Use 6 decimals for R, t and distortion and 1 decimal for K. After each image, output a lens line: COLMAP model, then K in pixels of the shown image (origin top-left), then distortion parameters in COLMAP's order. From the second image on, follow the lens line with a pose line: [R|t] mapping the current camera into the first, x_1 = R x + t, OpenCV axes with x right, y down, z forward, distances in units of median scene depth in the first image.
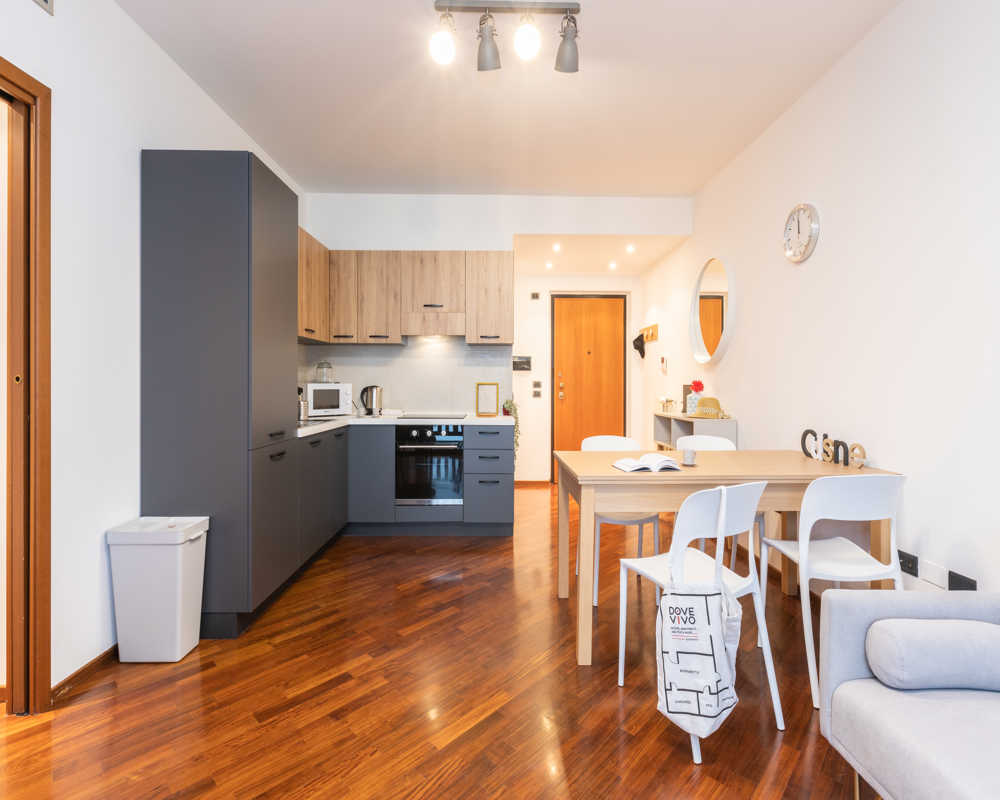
lens RADIAL K [[482.1, 0, 495.4], [0, 482.1, 386.9], [0, 0, 1]] dist [-0.003992, 0.002742]
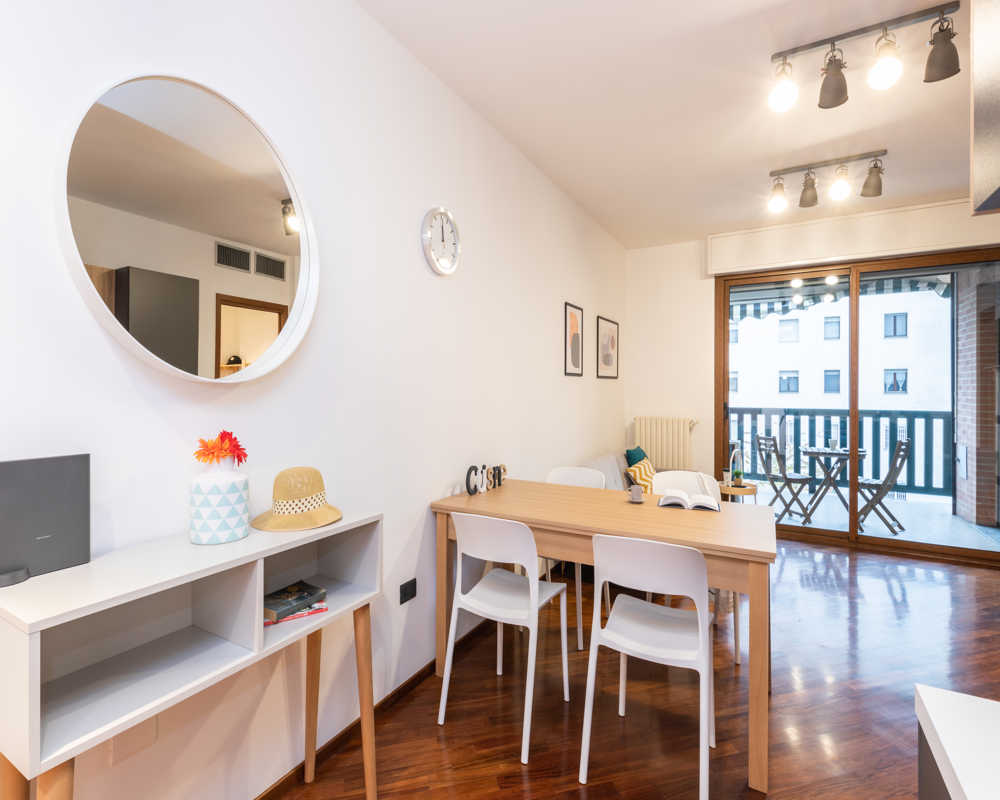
lens RADIAL K [[488.0, 0, 489.7], [0, 488.0, 391.6], [0, 0, 1]] dist [-0.004413, 0.000827]
pose [[-0.852645, -0.008507, 0.522421, 0.078355], [-0.003161, 0.999933, 0.011123, -0.046094], [-0.522481, 0.007832, -0.852615, 1.192376]]
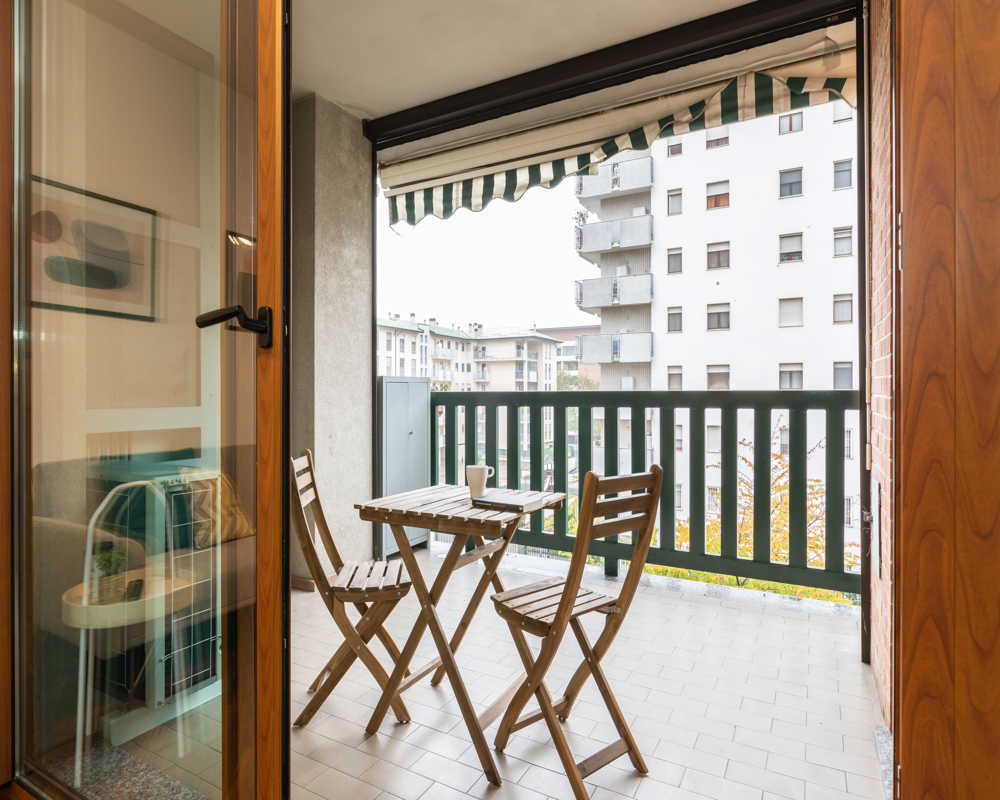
lens RADIAL K [[562.7, 0, 504.4], [0, 562.7, 398.3], [0, 0, 1]] dist [0.004490, 0.001629]
pose [[-0.874402, -0.007093, 0.485150, -0.287277], [0.001795, 0.999839, 0.017853, 0.025656], [-0.485198, 0.016481, -0.874249, 0.018316]]
